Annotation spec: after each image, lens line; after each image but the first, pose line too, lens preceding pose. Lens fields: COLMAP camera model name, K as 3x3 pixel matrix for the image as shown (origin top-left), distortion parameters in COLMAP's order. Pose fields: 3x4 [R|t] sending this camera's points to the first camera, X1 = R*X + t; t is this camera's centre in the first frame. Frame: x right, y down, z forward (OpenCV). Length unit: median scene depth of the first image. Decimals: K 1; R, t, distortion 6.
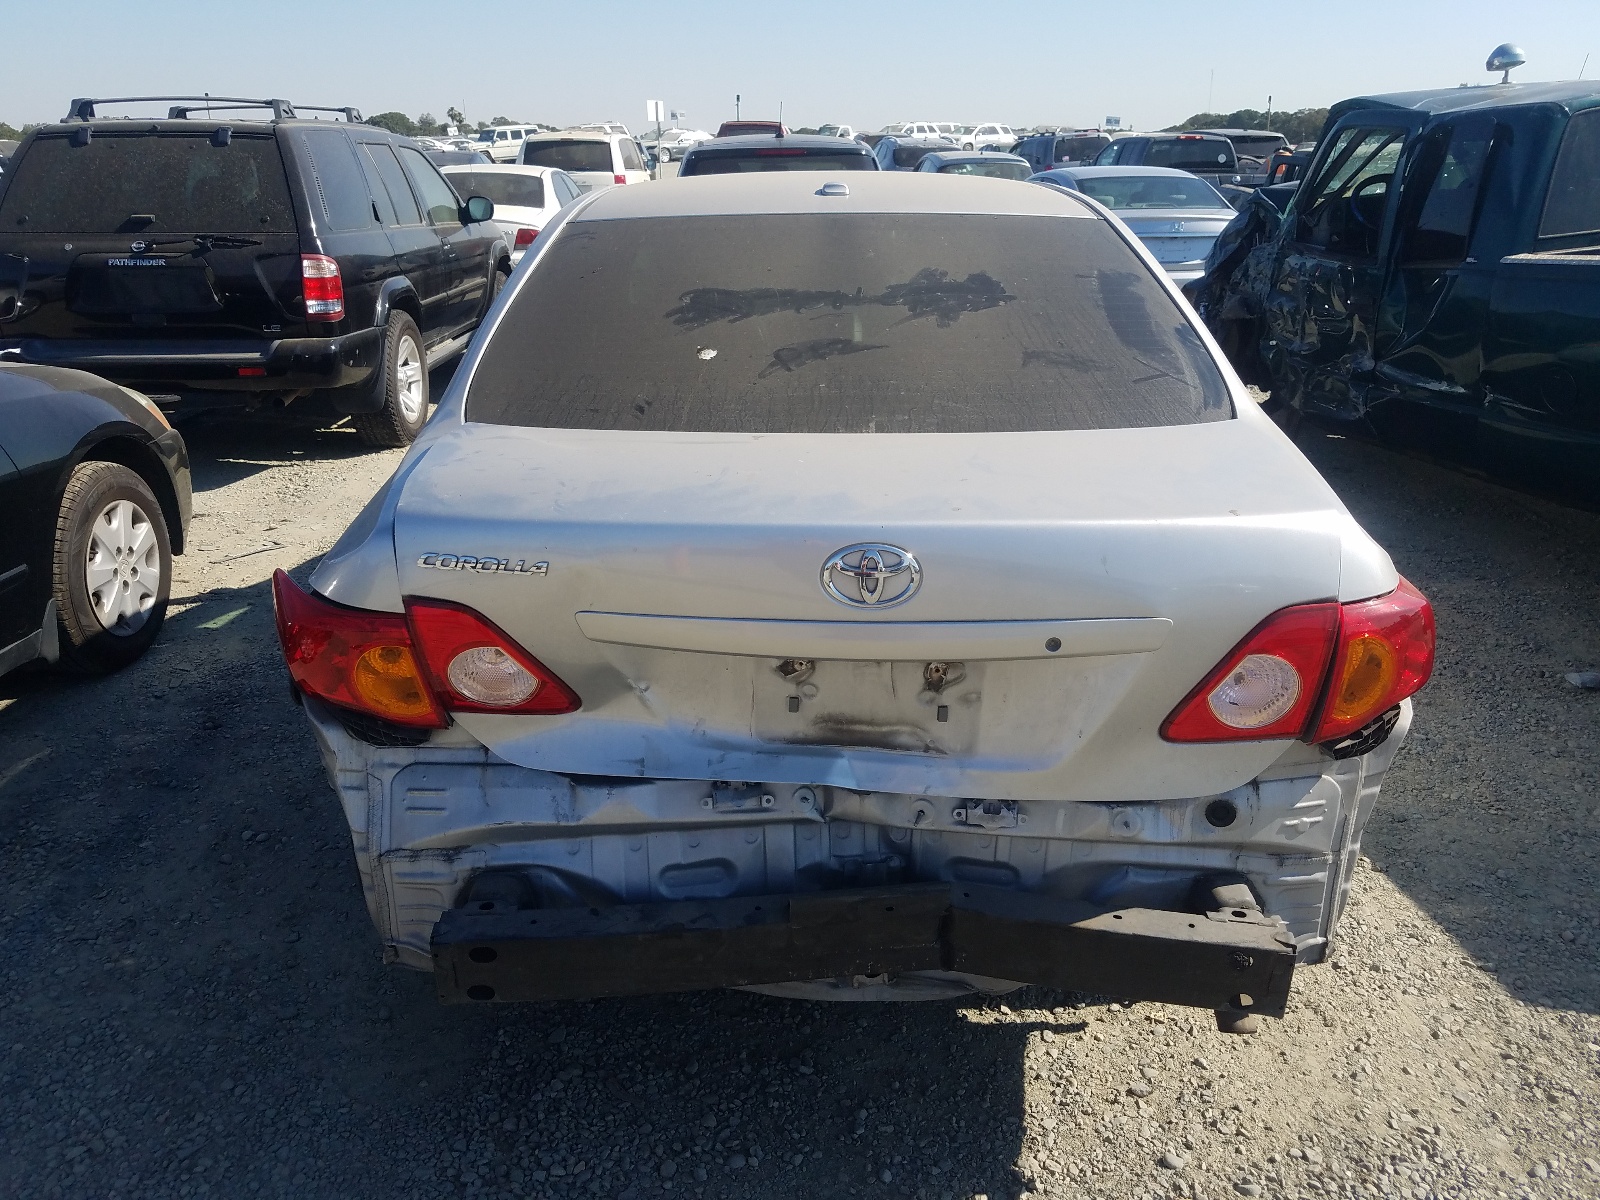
lens RADIAL K [[1253.2, 0, 800.0], [0, 1253.2, 600.0], [0, 0, 1]] dist [0.001084, 0.001487]
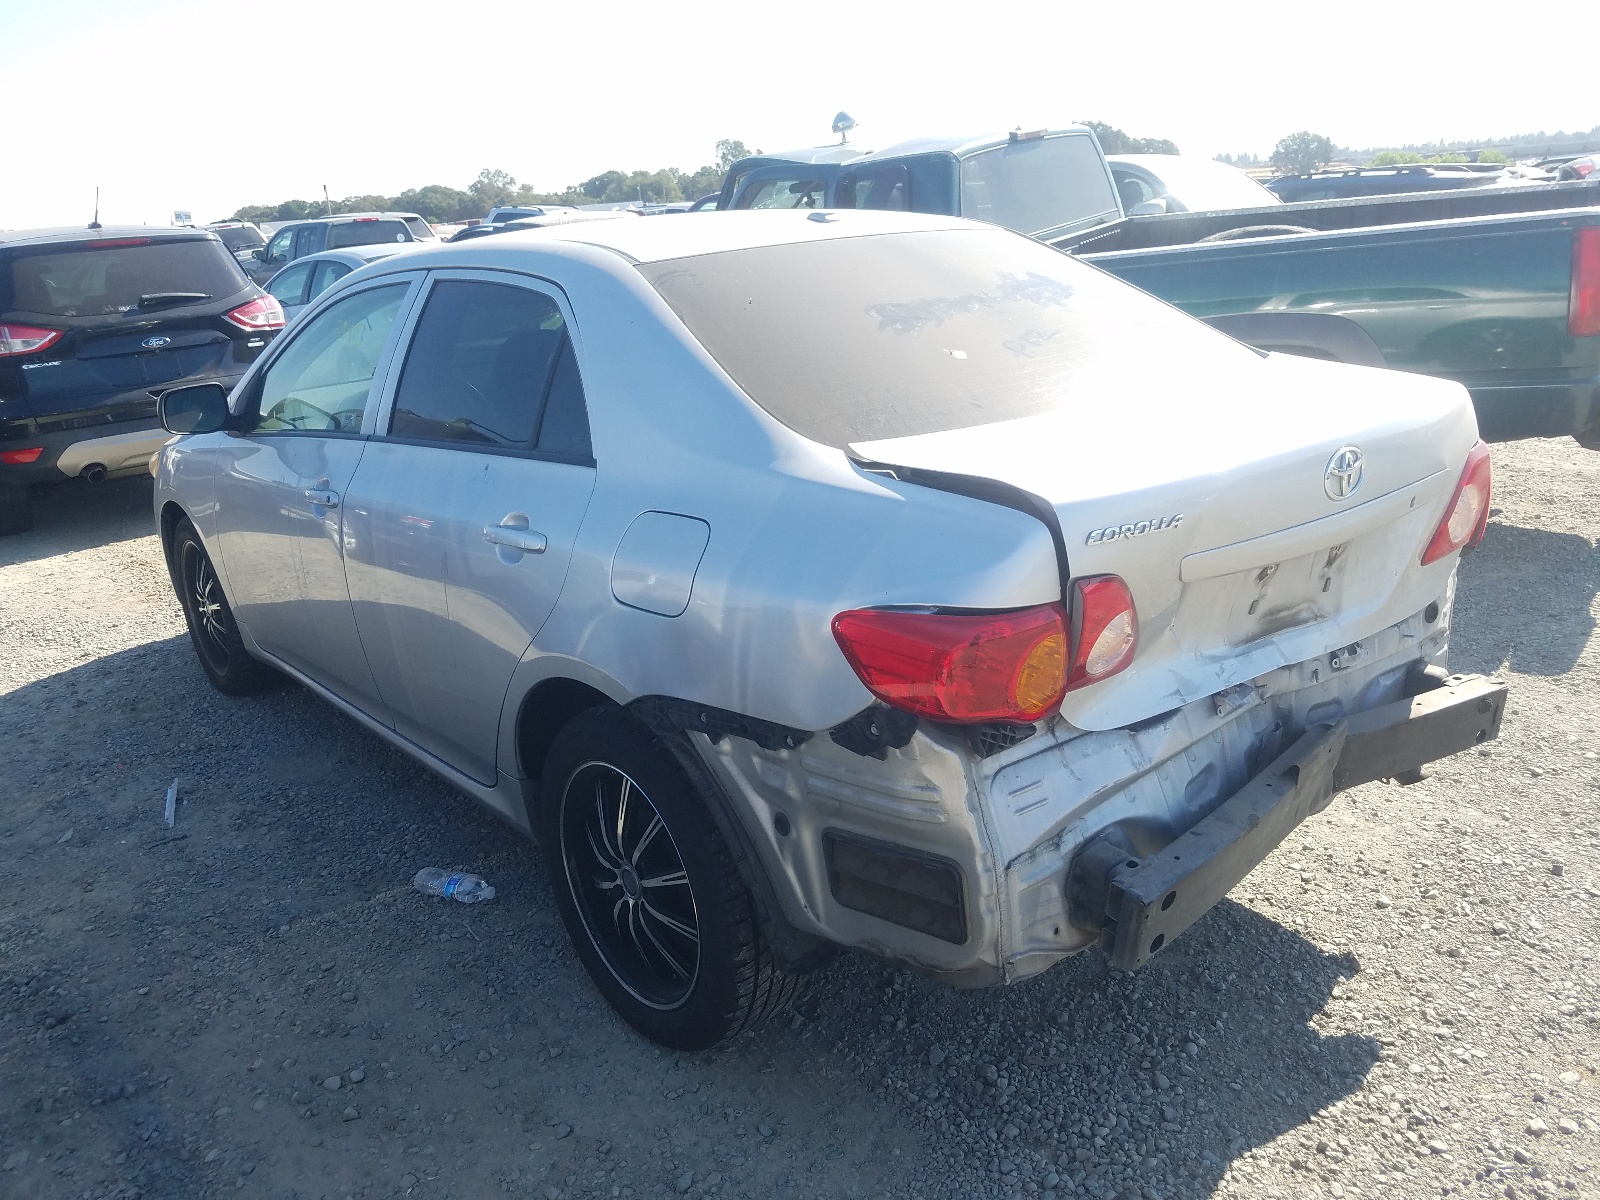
lens RADIAL K [[1253.2, 0, 800.0], [0, 1253.2, 600.0], [0, 0, 1]] dist [0.001084, 0.001487]
pose [[0.772487, -0.234104, 0.590304, -0.853003], [0.270601, 0.962298, 0.027515, -0.059145], [-0.574490, 0.138482, 0.806712, 0.236687]]
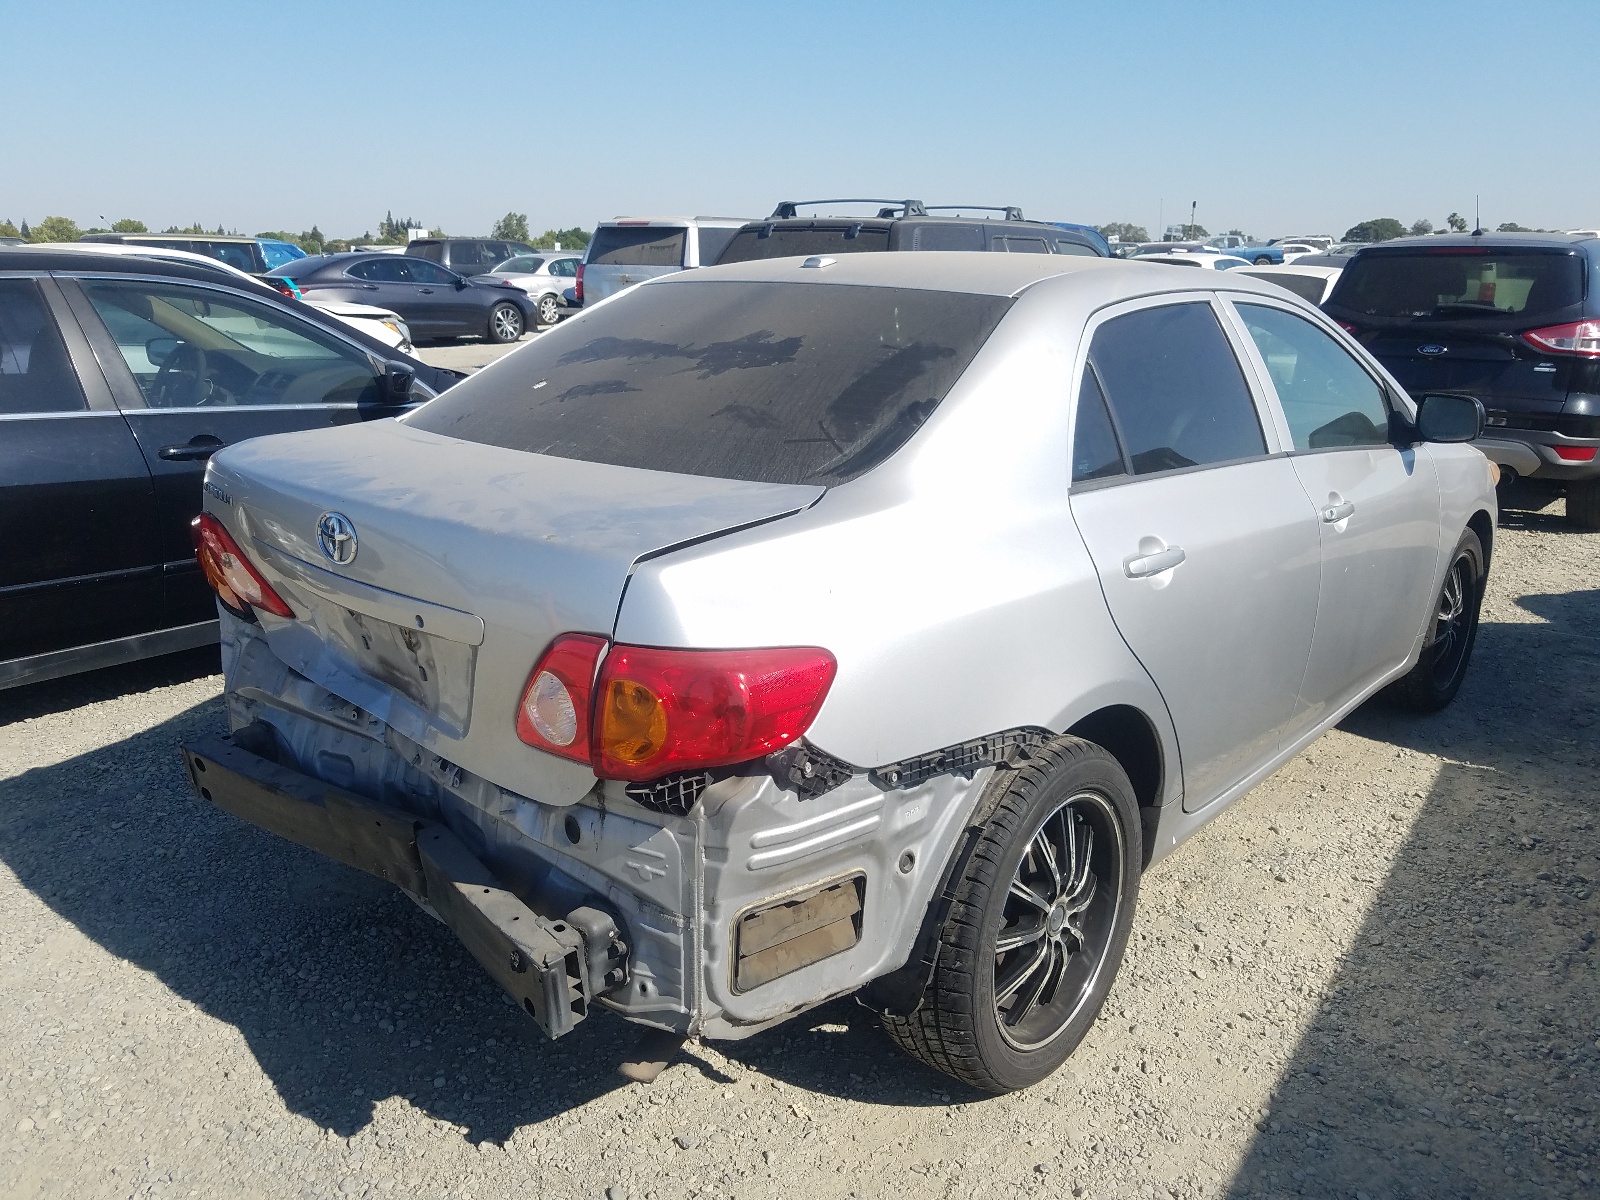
lens RADIAL K [[1253.2, 0, 800.0], [0, 1253.2, 600.0], [0, 0, 1]] dist [0.001084, 0.001487]
pose [[0.755084, 0.185967, -0.628701, 0.920057], [-0.233523, 0.972325, 0.007143, -0.057481], [0.612630, 0.141422, 0.777614, 0.228477]]
